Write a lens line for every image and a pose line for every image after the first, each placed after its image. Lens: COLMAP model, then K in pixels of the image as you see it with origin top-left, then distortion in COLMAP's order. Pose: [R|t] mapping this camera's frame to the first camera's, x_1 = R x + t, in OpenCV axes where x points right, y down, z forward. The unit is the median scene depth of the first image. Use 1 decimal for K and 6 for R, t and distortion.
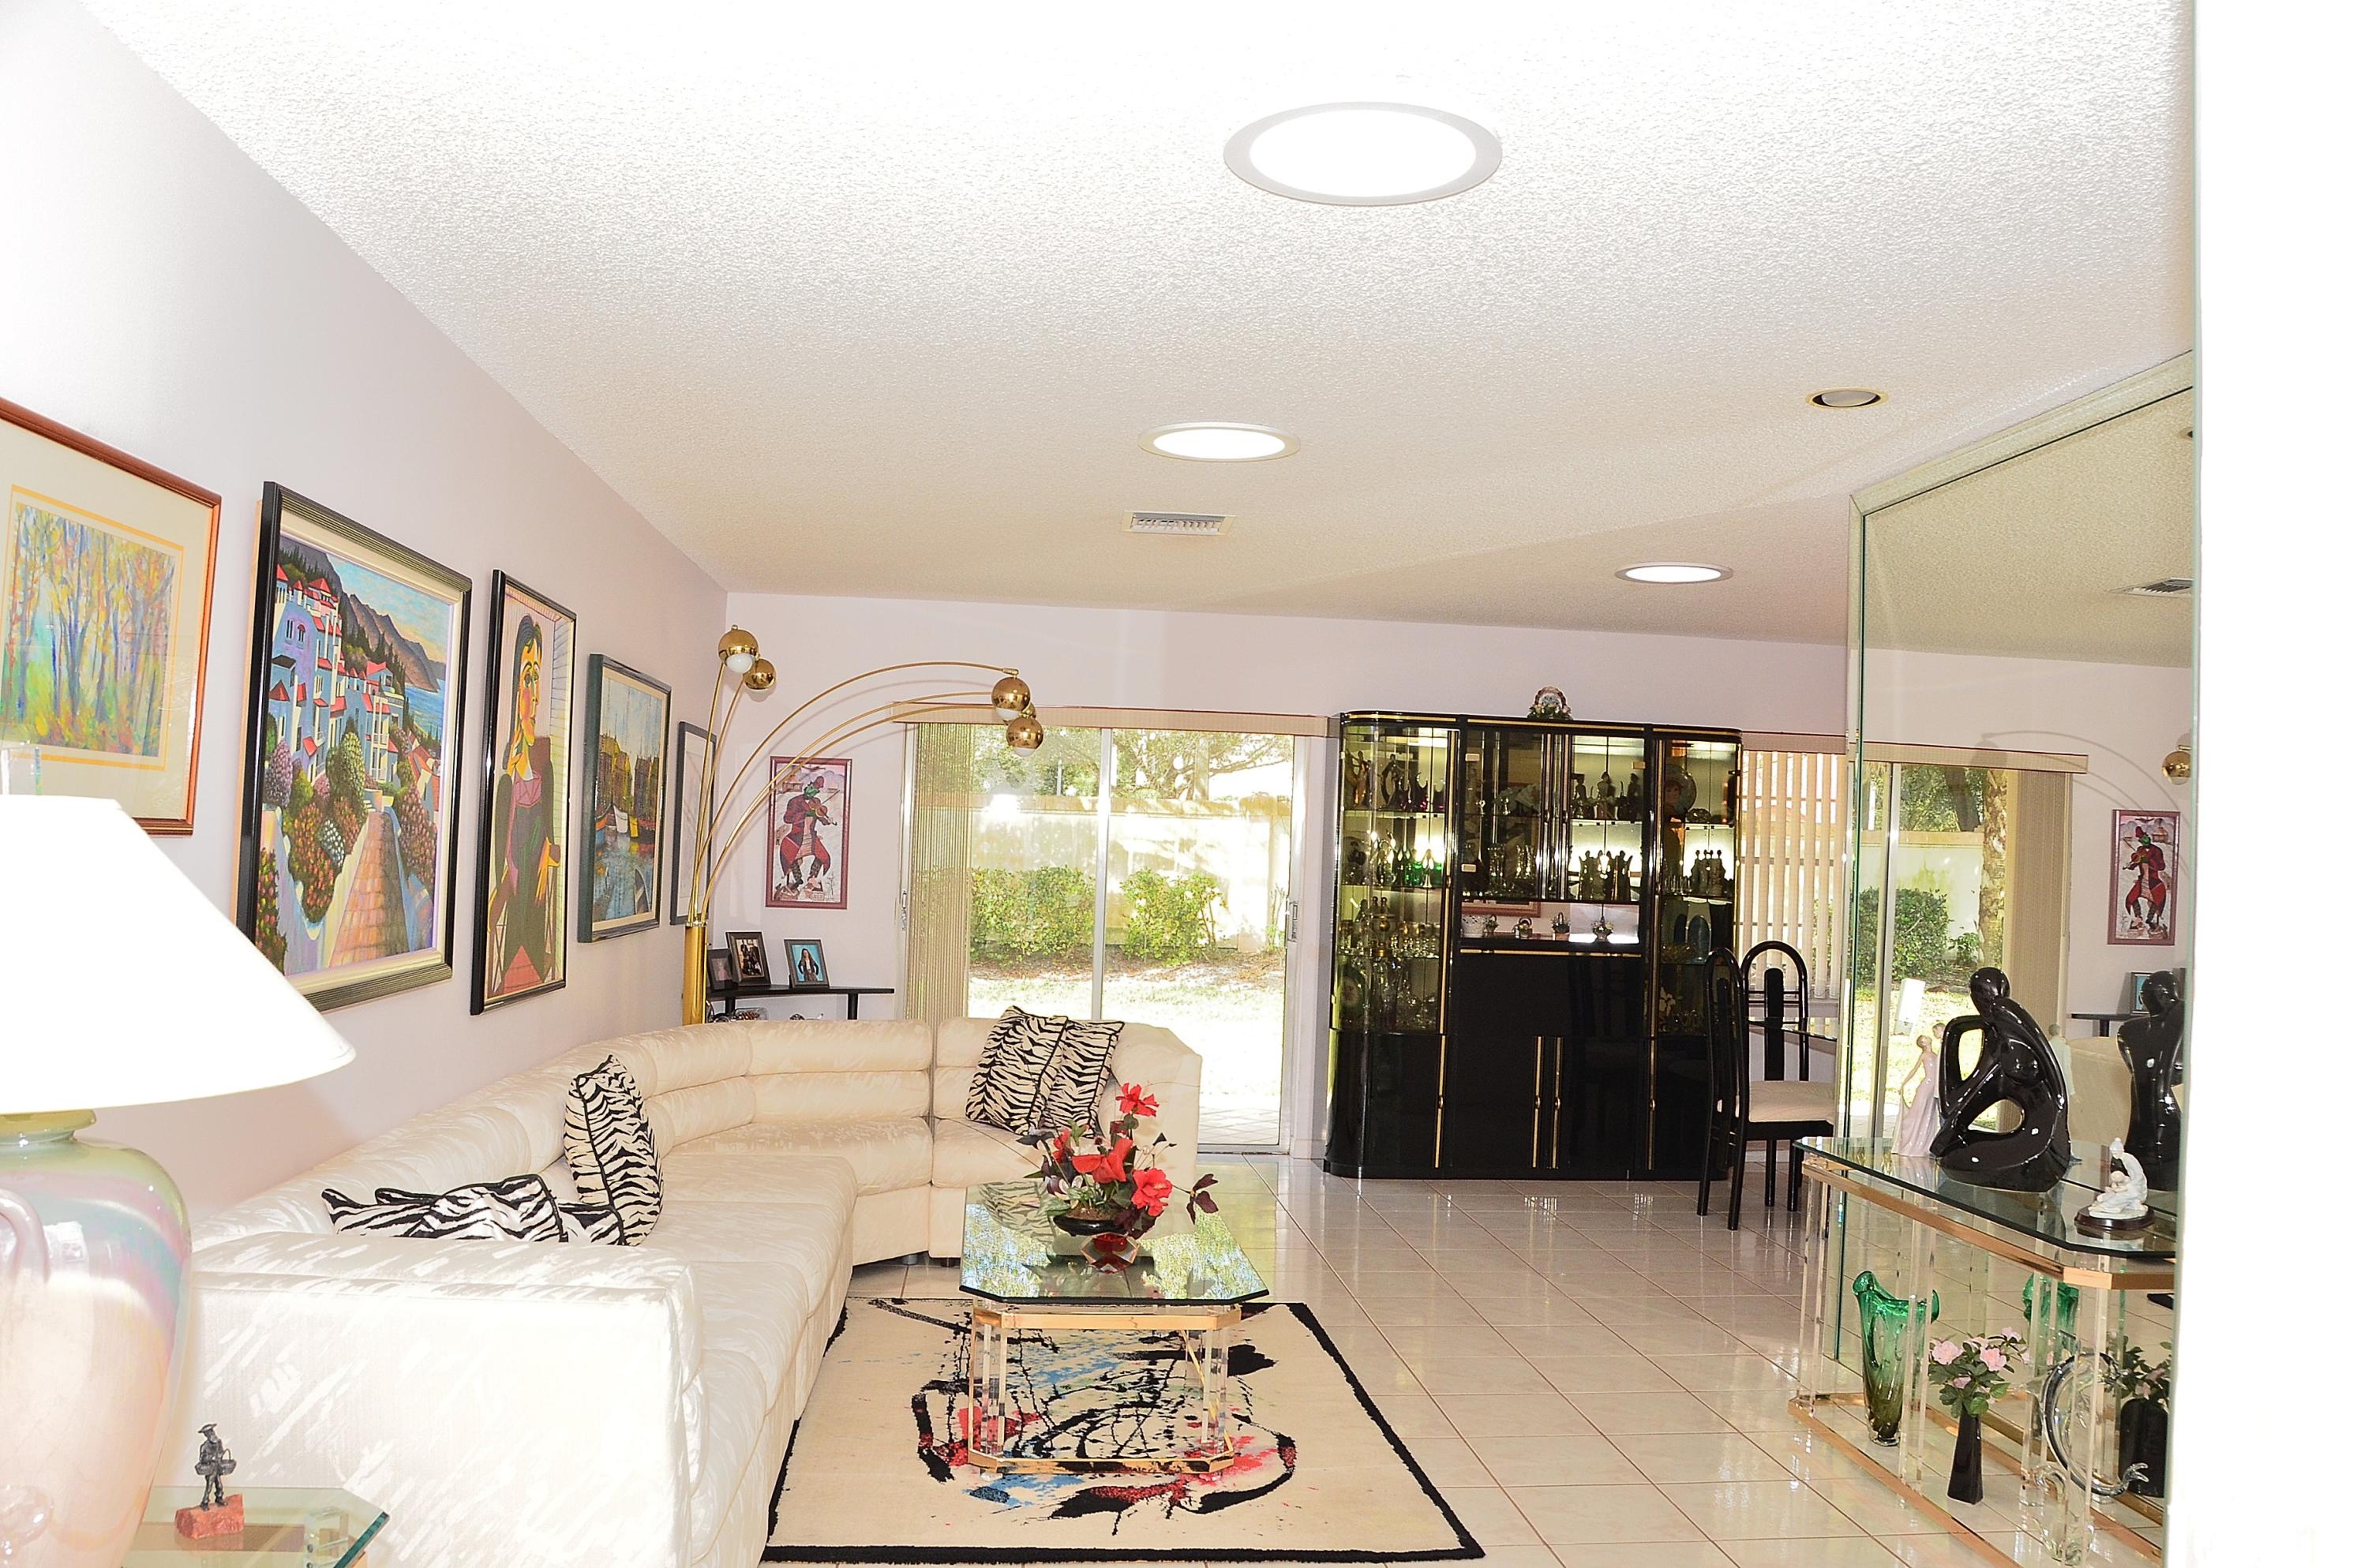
lens RADIAL K [[1840.2, 0, 1173.7], [0, 1840.2, 788.2], [0, 0, 1]] dist [-0.013172, -0.001123]
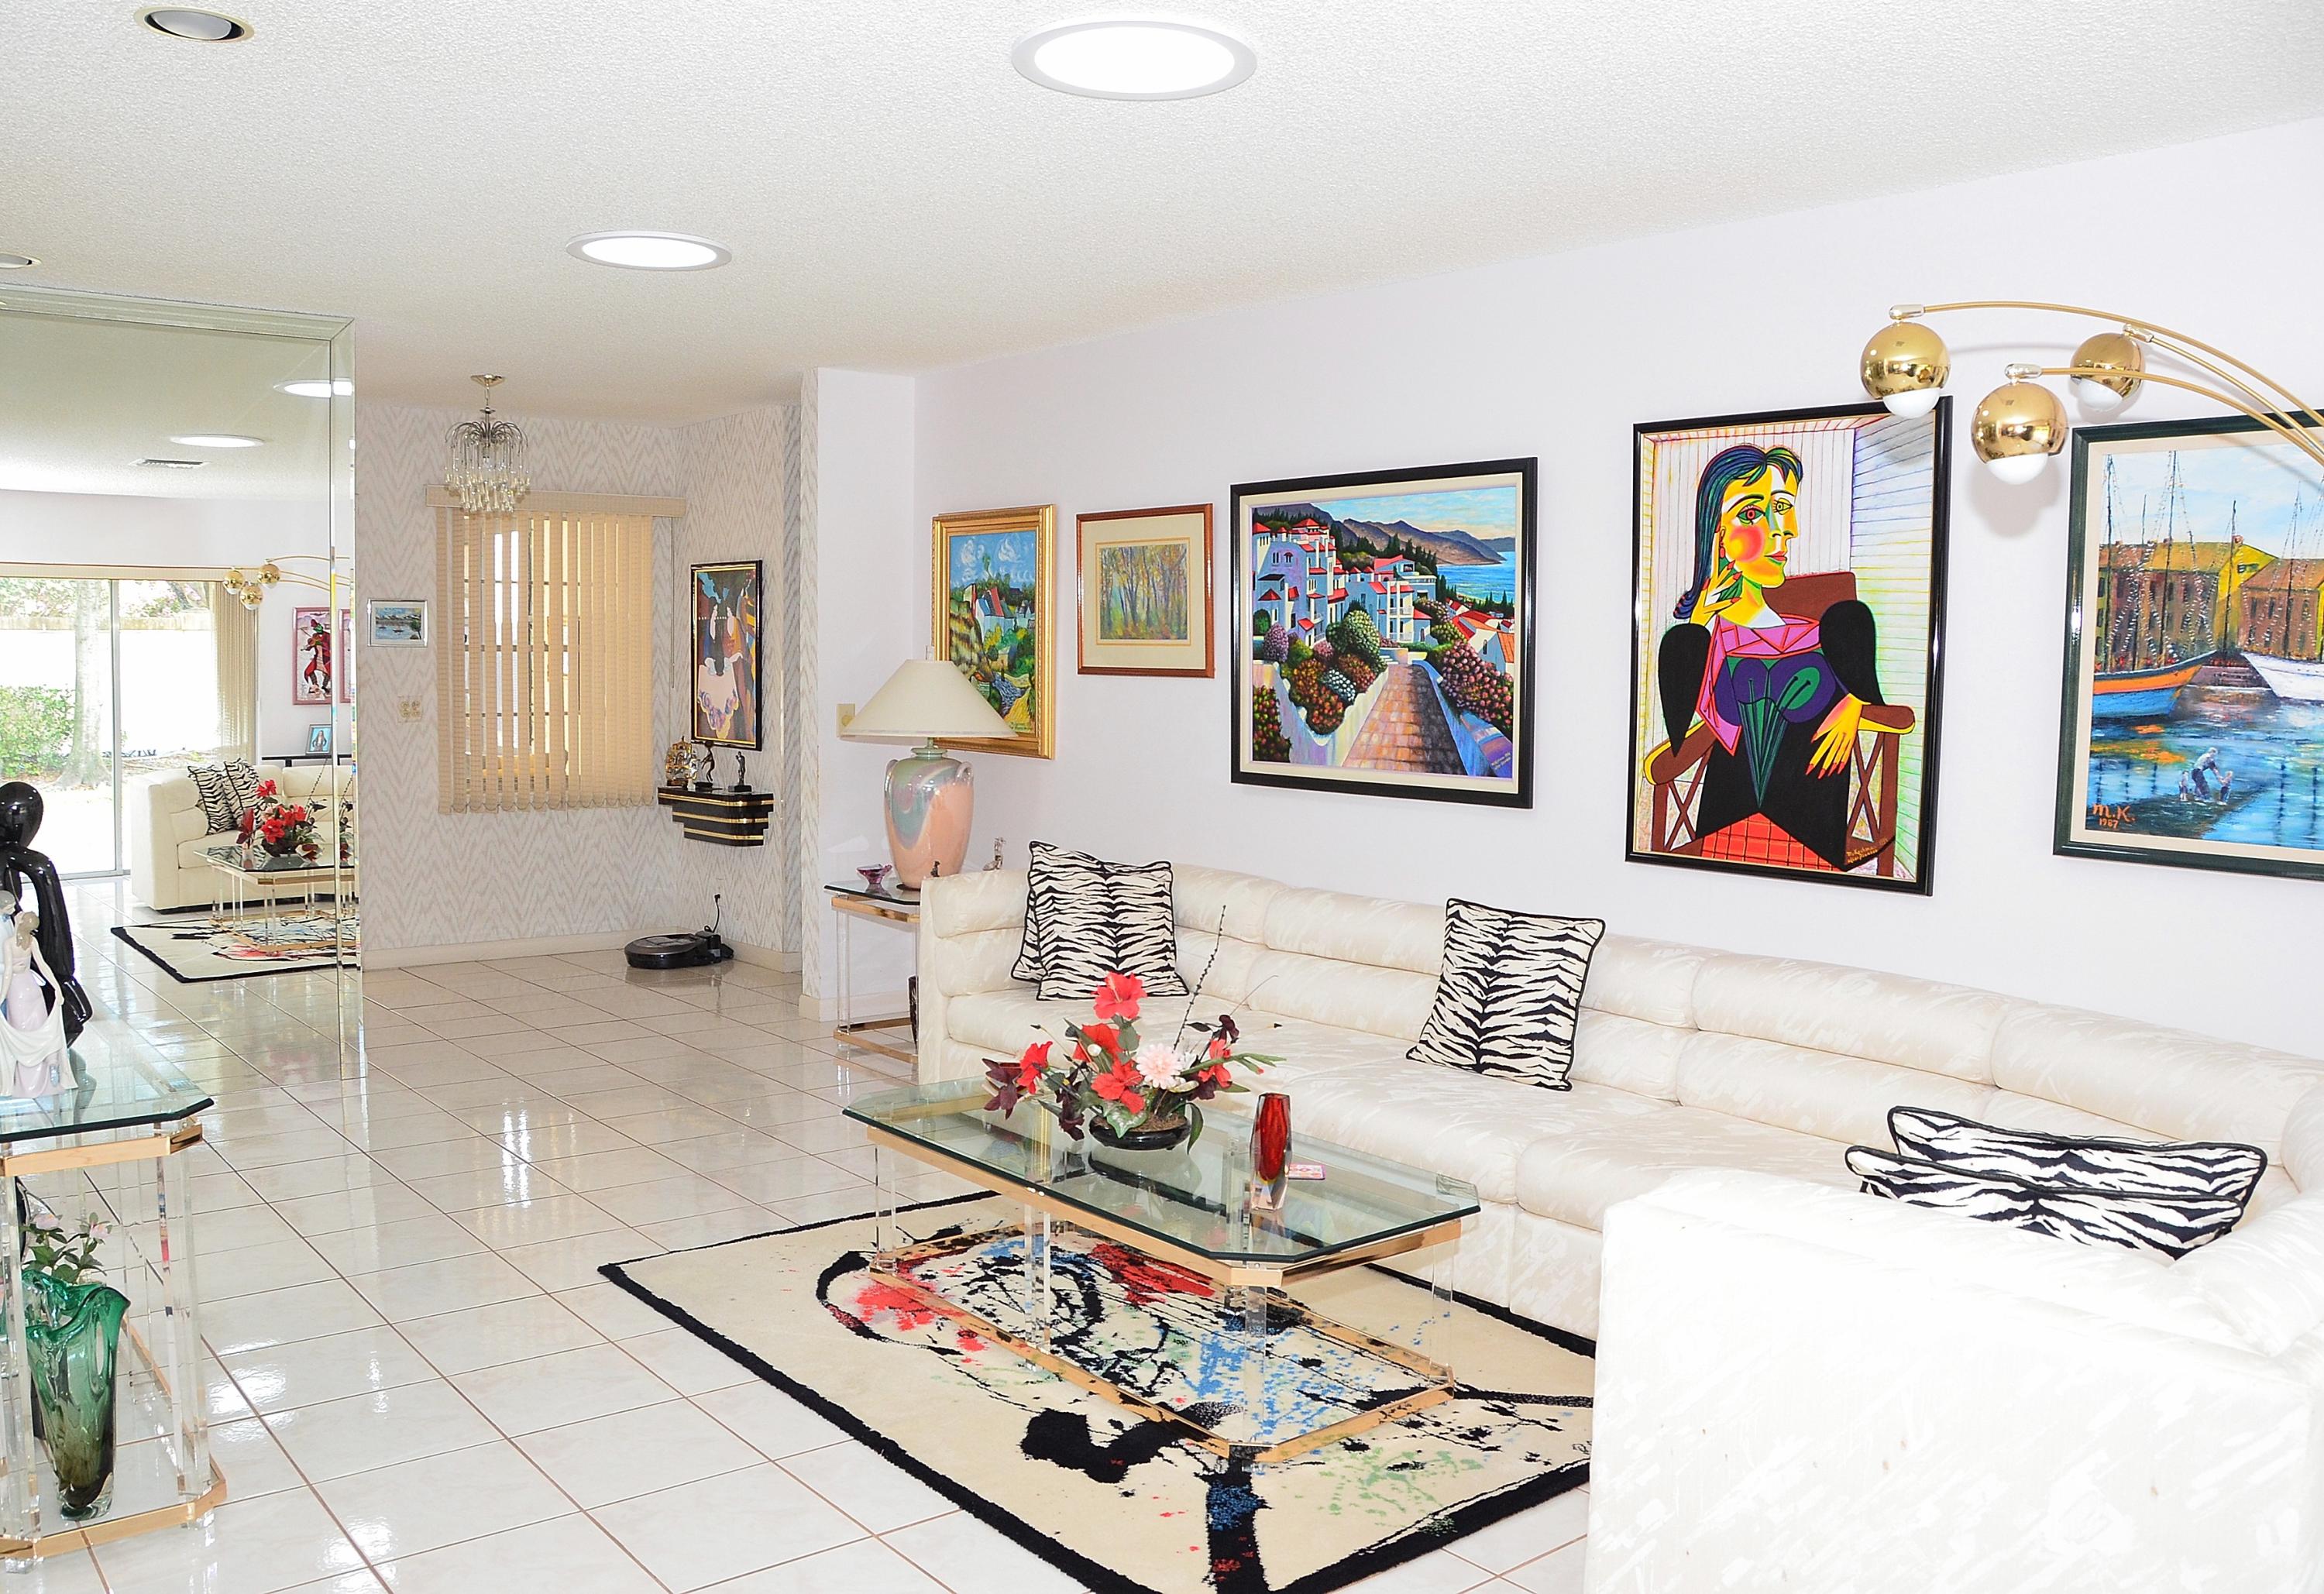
lens RADIAL K [[1890.5, 0, 1155.5], [0, 1890.5, 790.9], [0, 0, 1]] dist [-0.103179, 0.017980]
pose [[-0.824976, -0.000334, -0.565168, 0.468965], [-0.019192, 0.999440, 0.027425, 0.065609], [0.564842, 0.033471, -0.824520, 1.860624]]
